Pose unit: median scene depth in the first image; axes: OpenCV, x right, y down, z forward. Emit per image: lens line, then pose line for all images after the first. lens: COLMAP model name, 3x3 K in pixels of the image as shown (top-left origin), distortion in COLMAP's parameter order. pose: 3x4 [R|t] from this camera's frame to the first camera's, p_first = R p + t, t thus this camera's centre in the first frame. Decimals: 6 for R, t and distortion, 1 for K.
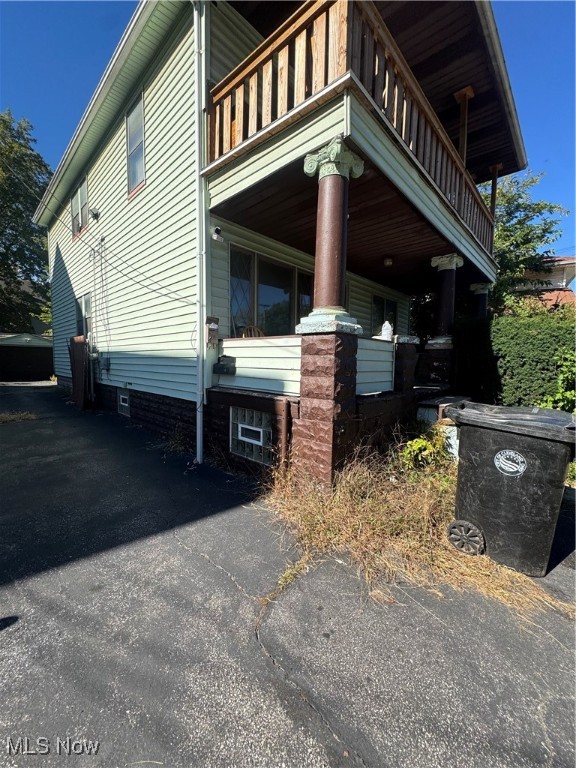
lens RADIAL K [[309.2, 0, 287.2], [0, 309.2, 385.5], [0, 0, 1]] dist [-0.000324, 0.000019]
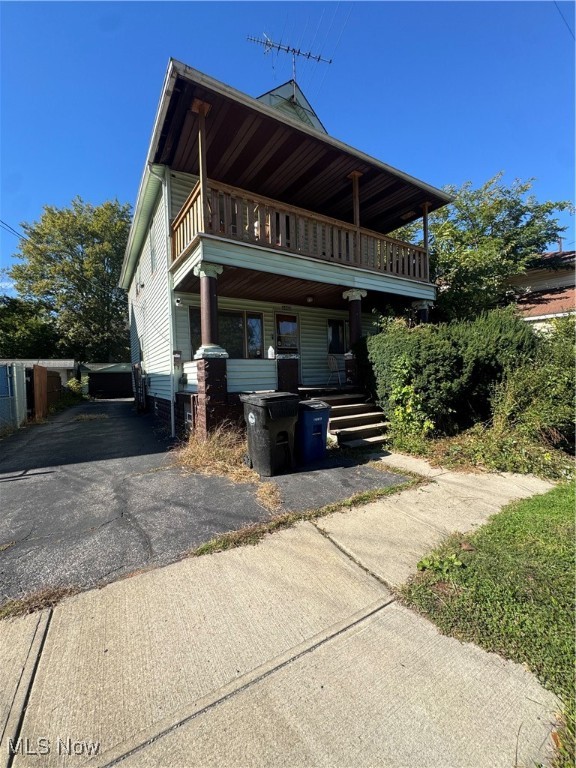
lens RADIAL K [[309.2, 0, 288.1], [0, 309.2, 385.6], [0, 0, 1]] dist [-0.000324, 0.000019]
pose [[0.966171, -0.039148, -0.254915, 0.786042], [0.027495, 0.998414, -0.049118, 0.072914], [0.256434, 0.040448, 0.965715, -0.488646]]
